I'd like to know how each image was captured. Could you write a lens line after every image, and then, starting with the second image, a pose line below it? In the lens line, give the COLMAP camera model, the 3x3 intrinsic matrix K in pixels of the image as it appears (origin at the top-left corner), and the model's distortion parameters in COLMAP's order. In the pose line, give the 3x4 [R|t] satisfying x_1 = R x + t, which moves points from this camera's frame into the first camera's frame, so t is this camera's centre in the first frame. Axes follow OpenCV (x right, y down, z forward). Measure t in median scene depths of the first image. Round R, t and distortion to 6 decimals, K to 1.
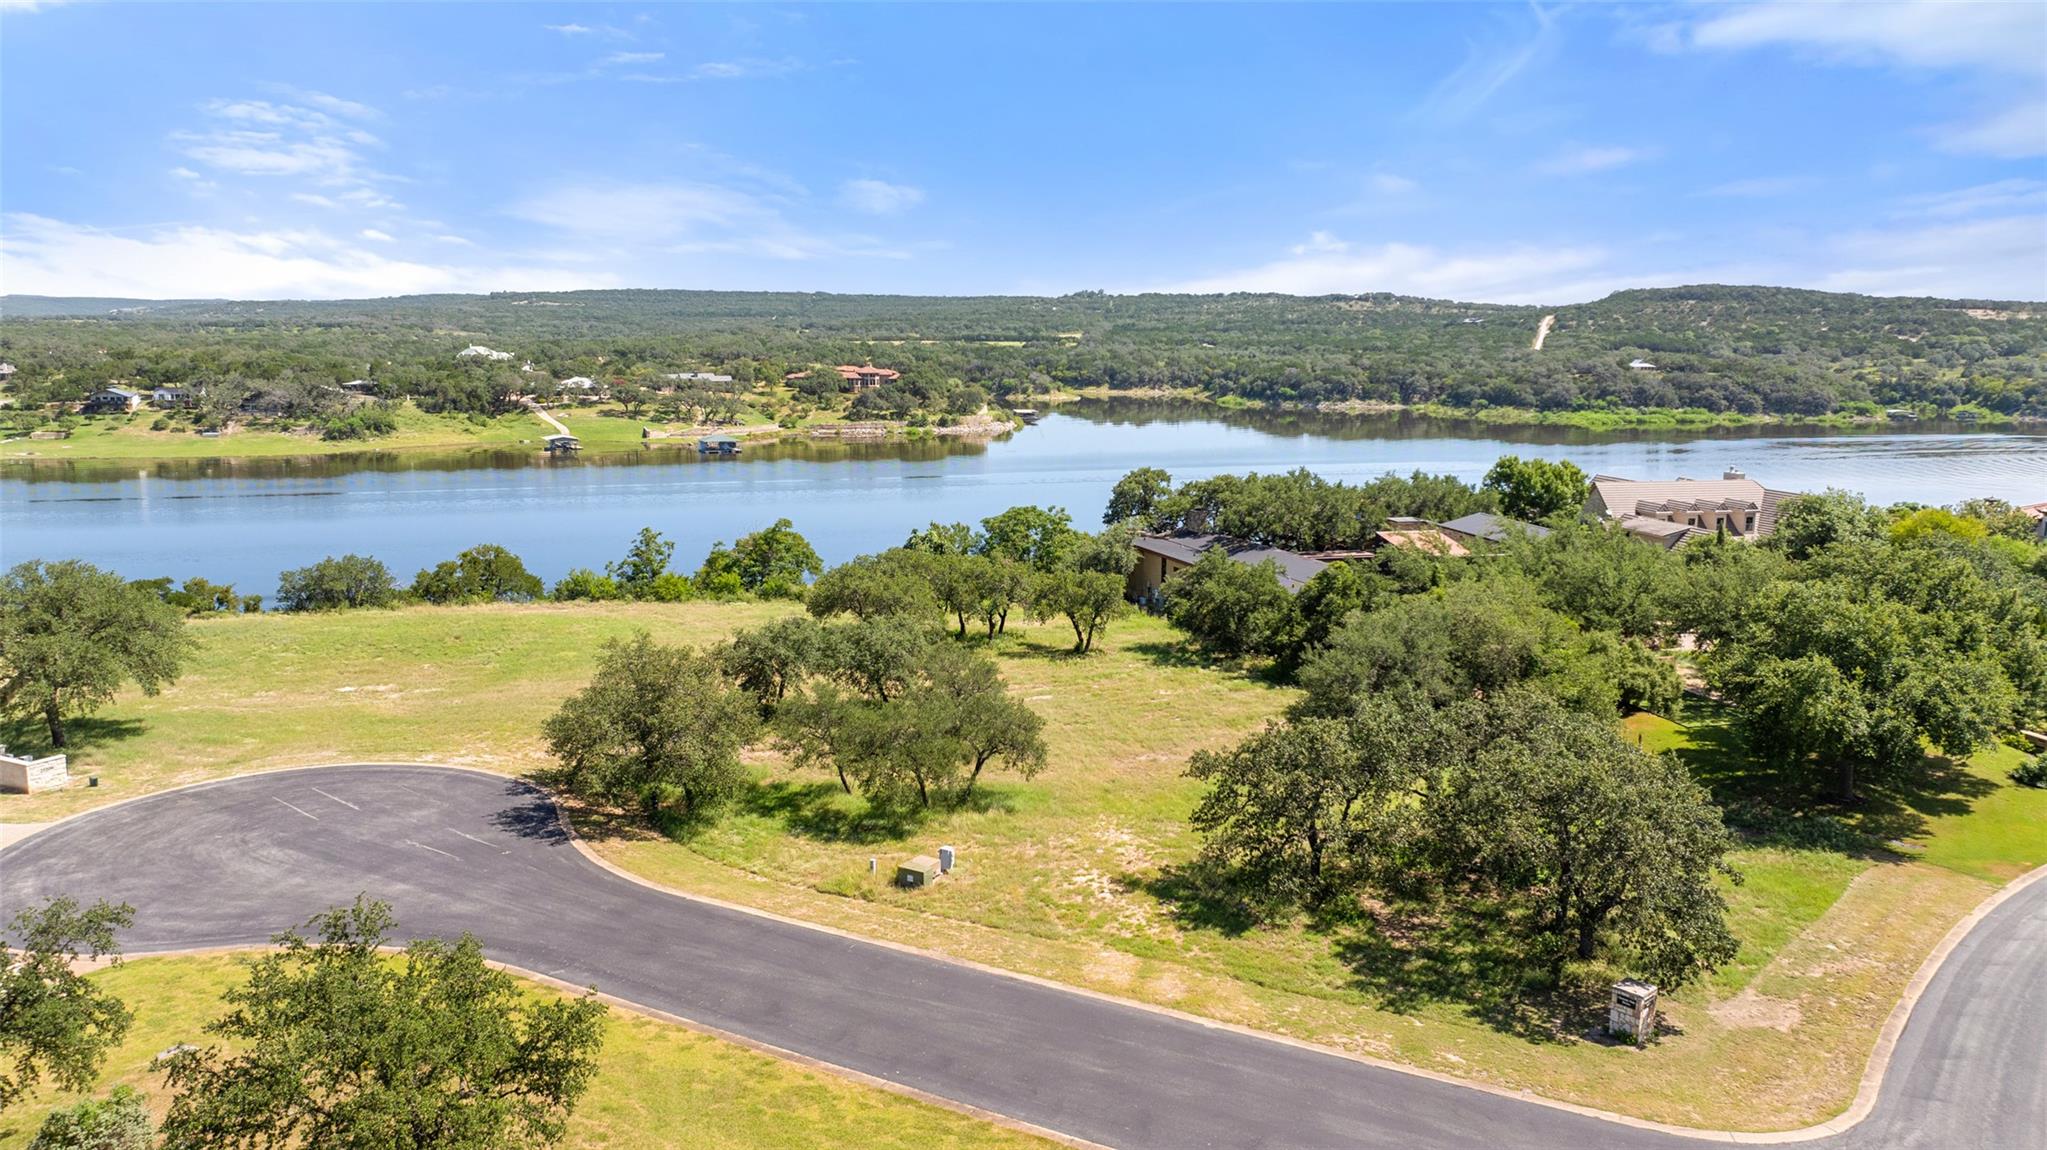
lens RADIAL K [[1418.8, 0, 1032.2], [0, 1418.8, 576.2], [0, 0, 1]] dist [-0.011664, -0.024437]
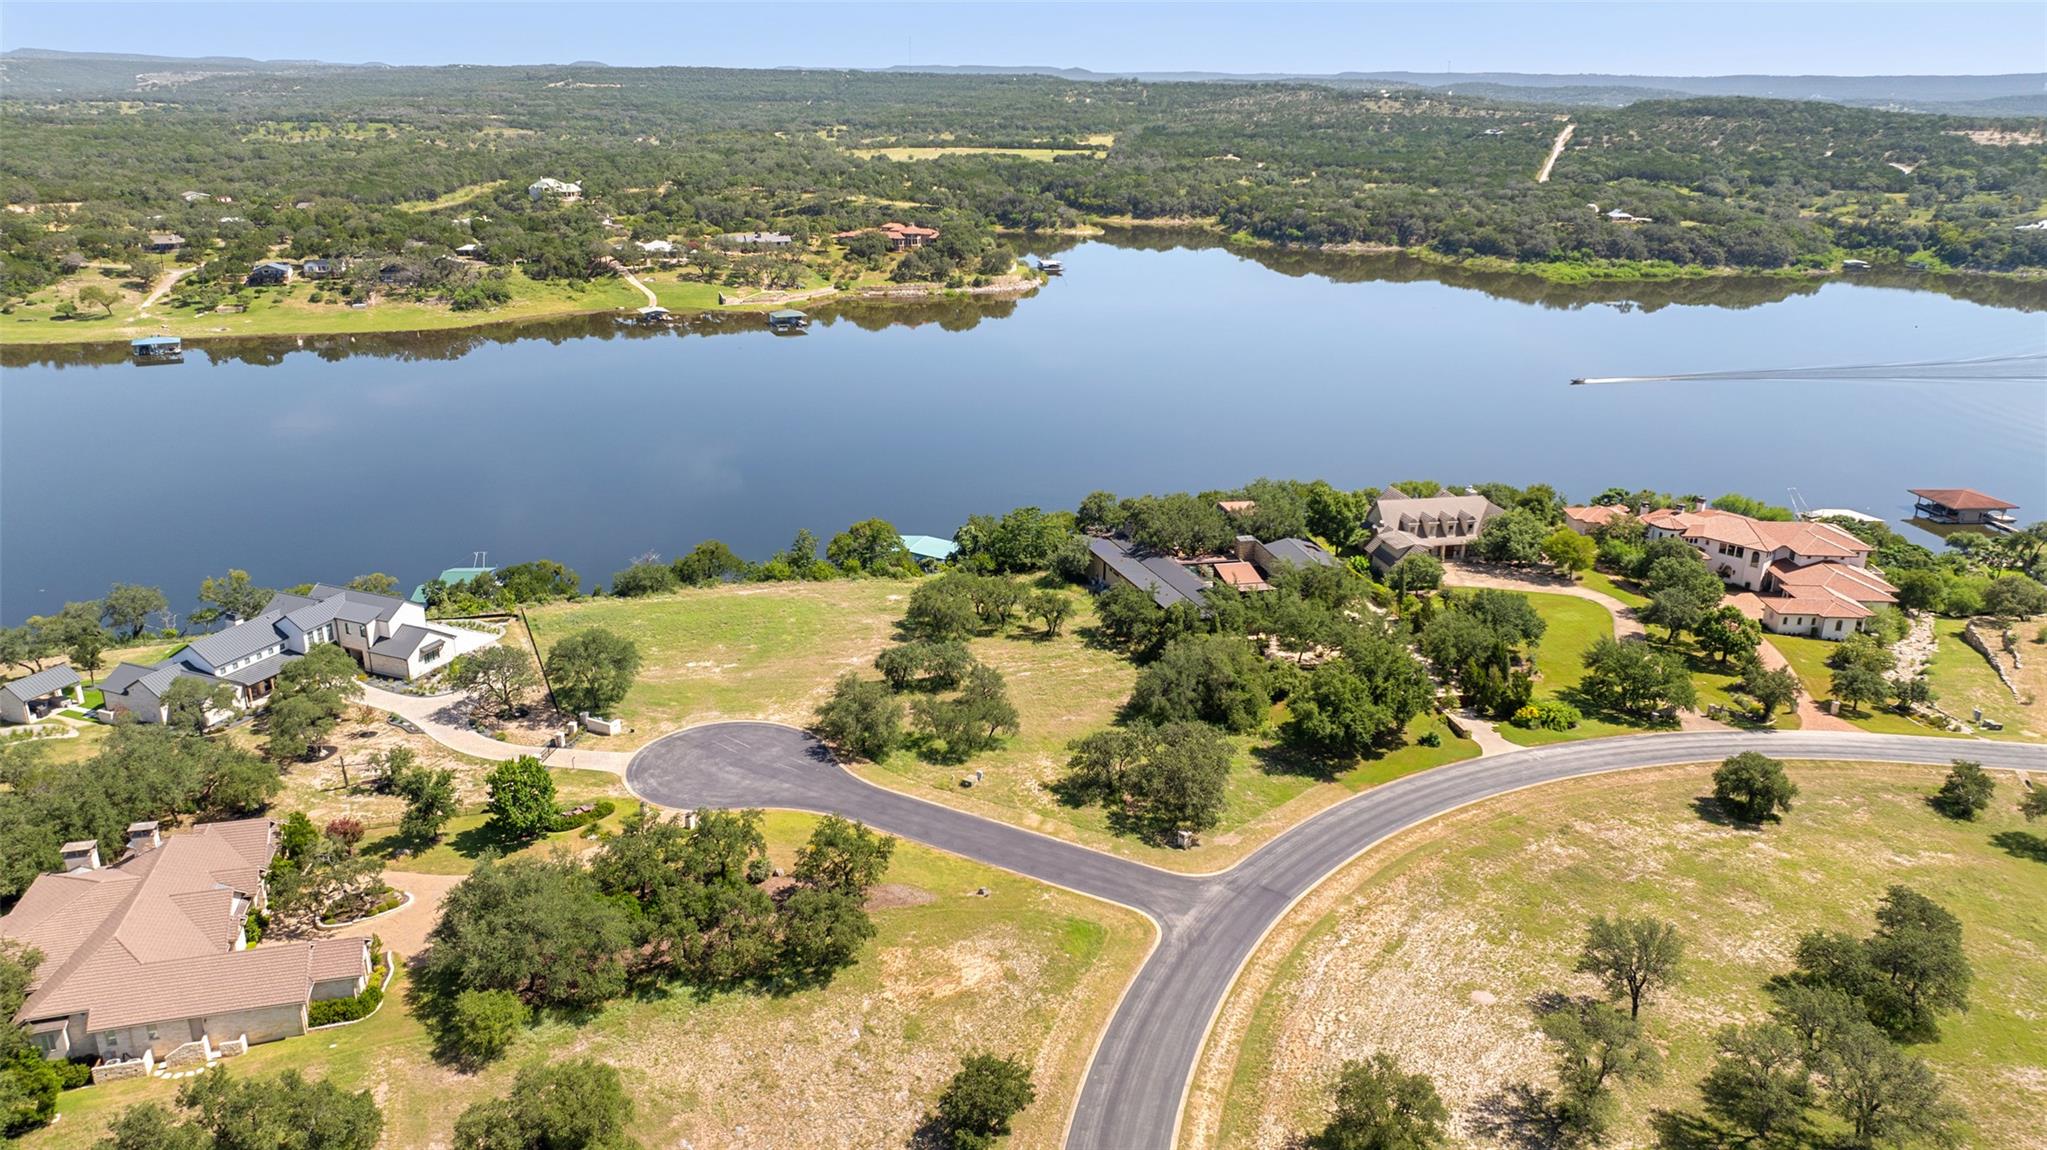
lens RADIAL K [[1490.9, 0, 1023.5], [0, 1490.9, 575.0], [0, 0, 1]] dist [-0.026103, -0.006939]
pose [[0.999475, 0.010924, -0.030499, 0.014060], [-0.005541, 0.985205, 0.171288, -0.087815], [0.031918, -0.171029, 0.984749, -0.229613]]
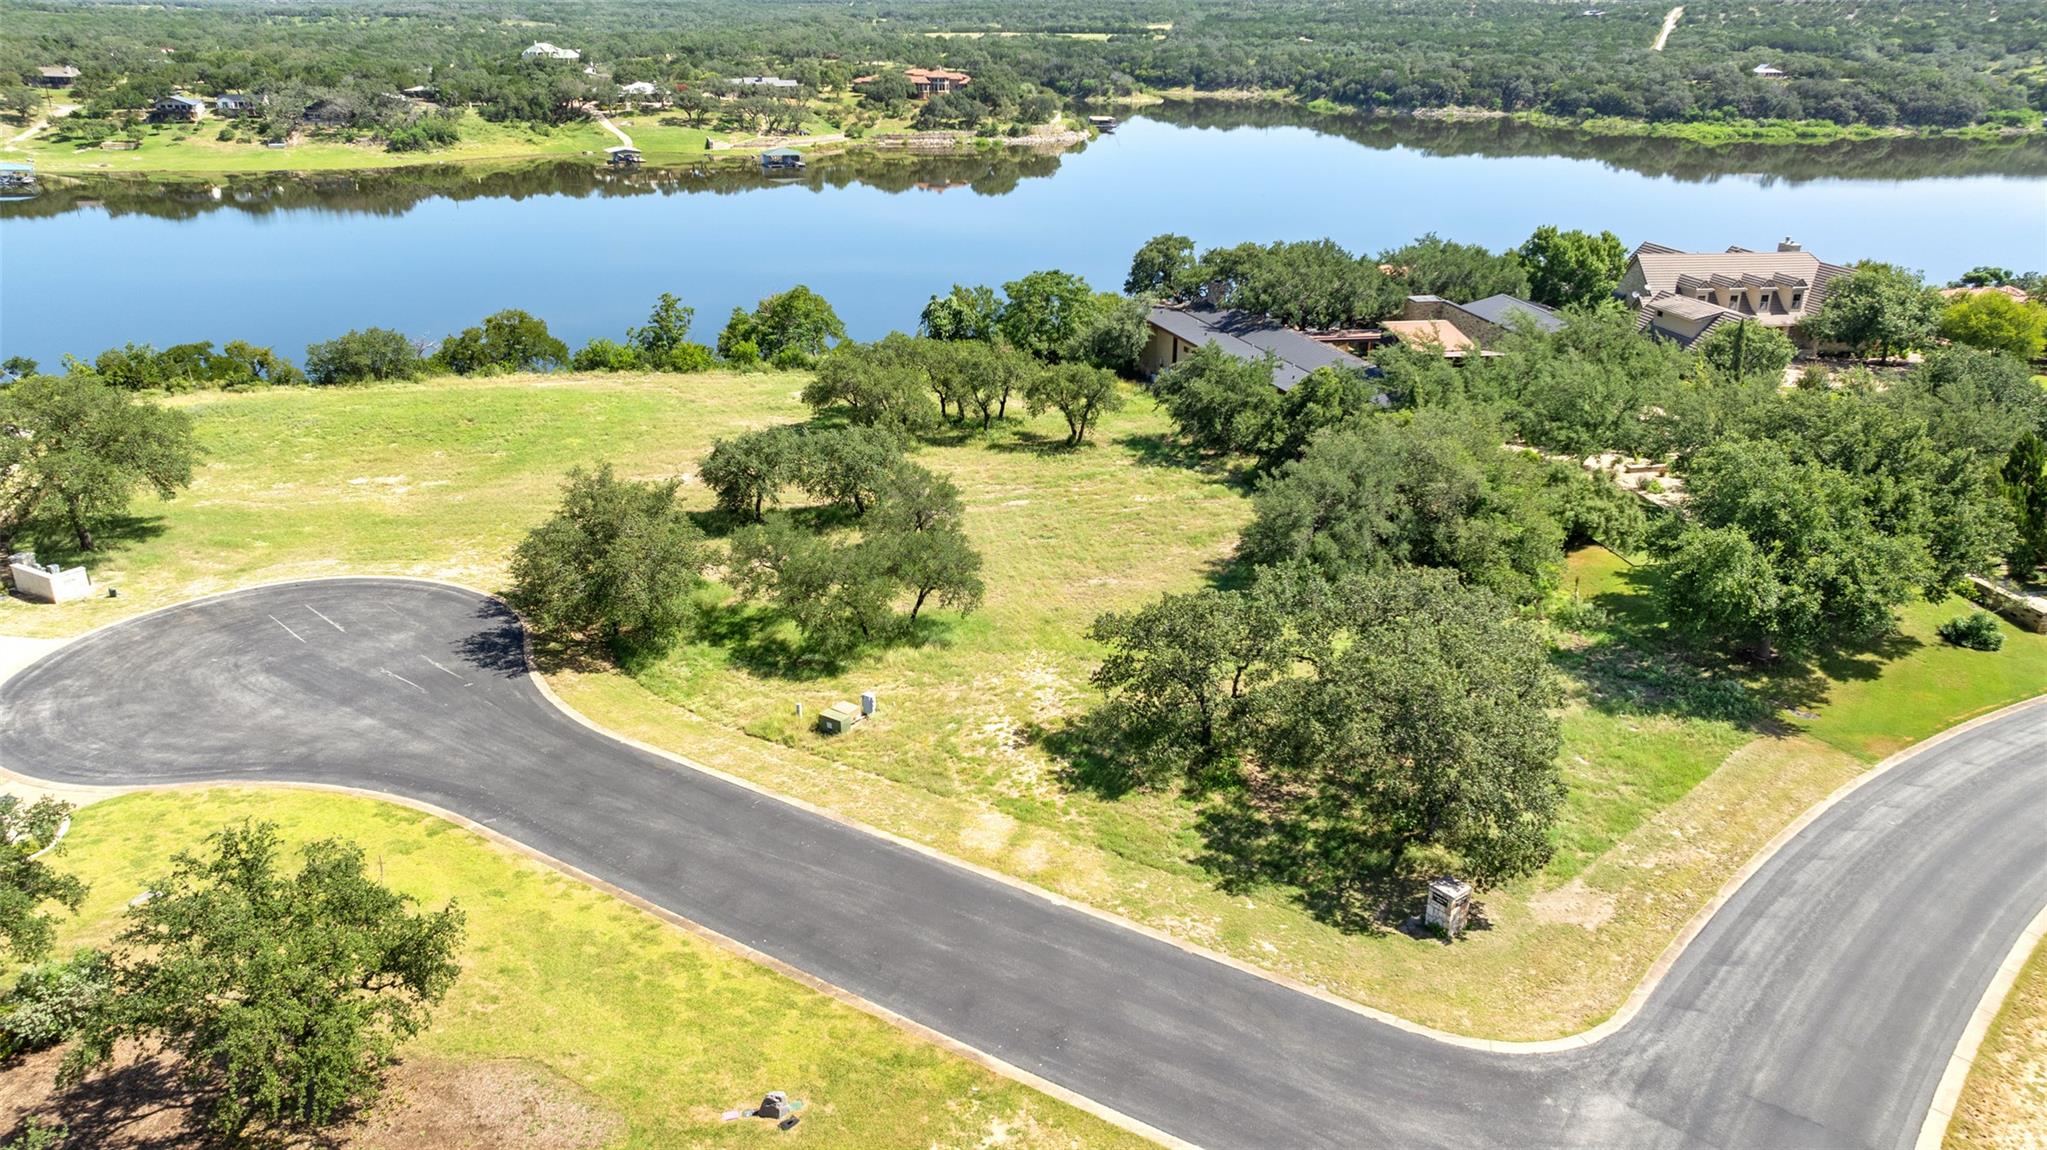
lens RADIAL K [[1423.1, 0, 1039.7], [0, 1423.1, 569.6], [0, 0, 1]] dist [-0.025351, 0.005274]
pose [[0.998172, 0.022727, -0.055997, 0.016458], [-0.010831, 0.978864, 0.204225, -0.015604], [0.059455, -0.203245, 0.977321, -0.002351]]
